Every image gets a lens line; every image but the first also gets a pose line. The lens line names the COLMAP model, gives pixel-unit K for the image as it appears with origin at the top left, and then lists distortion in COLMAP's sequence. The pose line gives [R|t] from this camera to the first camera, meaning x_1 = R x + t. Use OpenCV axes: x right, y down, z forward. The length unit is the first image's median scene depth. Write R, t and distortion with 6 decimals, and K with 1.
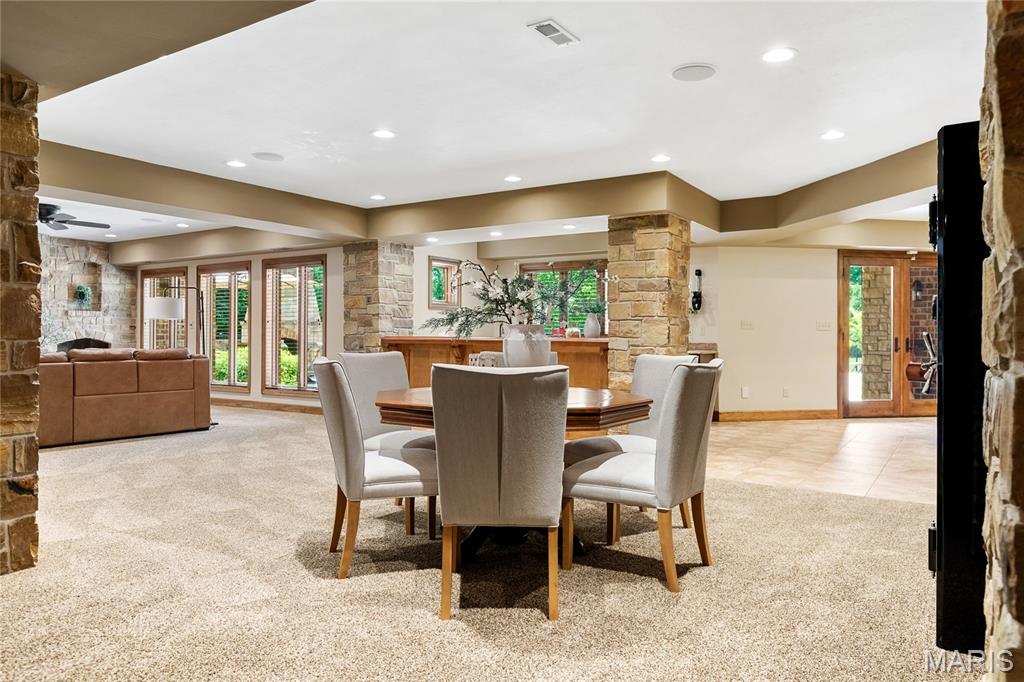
lens RADIAL K [[695.6, 0, 512.0], [0, 695.6, 339.4], [0, 0, 1]] dist [-0.002267, 0.002459]
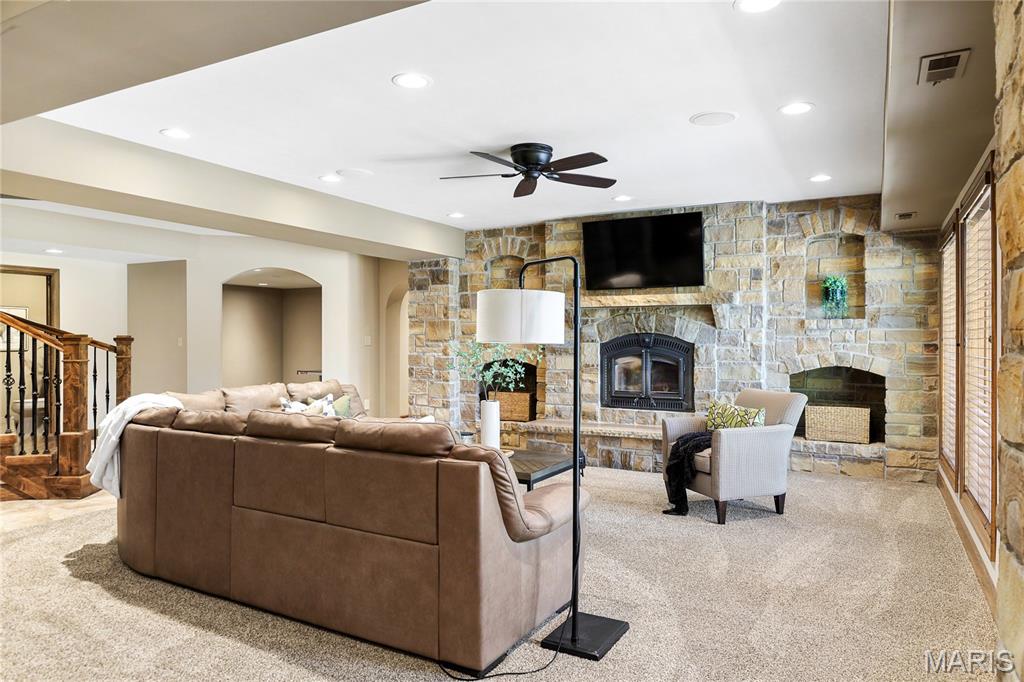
lens RADIAL K [[675.8, 0, 509.9], [0, 675.8, 340.5], [0, 0, 1]] dist [0.010906, 0.001276]
pose [[0.094670, -0.000943, -0.995508, -0.073294], [-0.003104, 0.999994, -0.001243, -0.021541], [0.995504, 0.003207, 0.094667, 0.667176]]
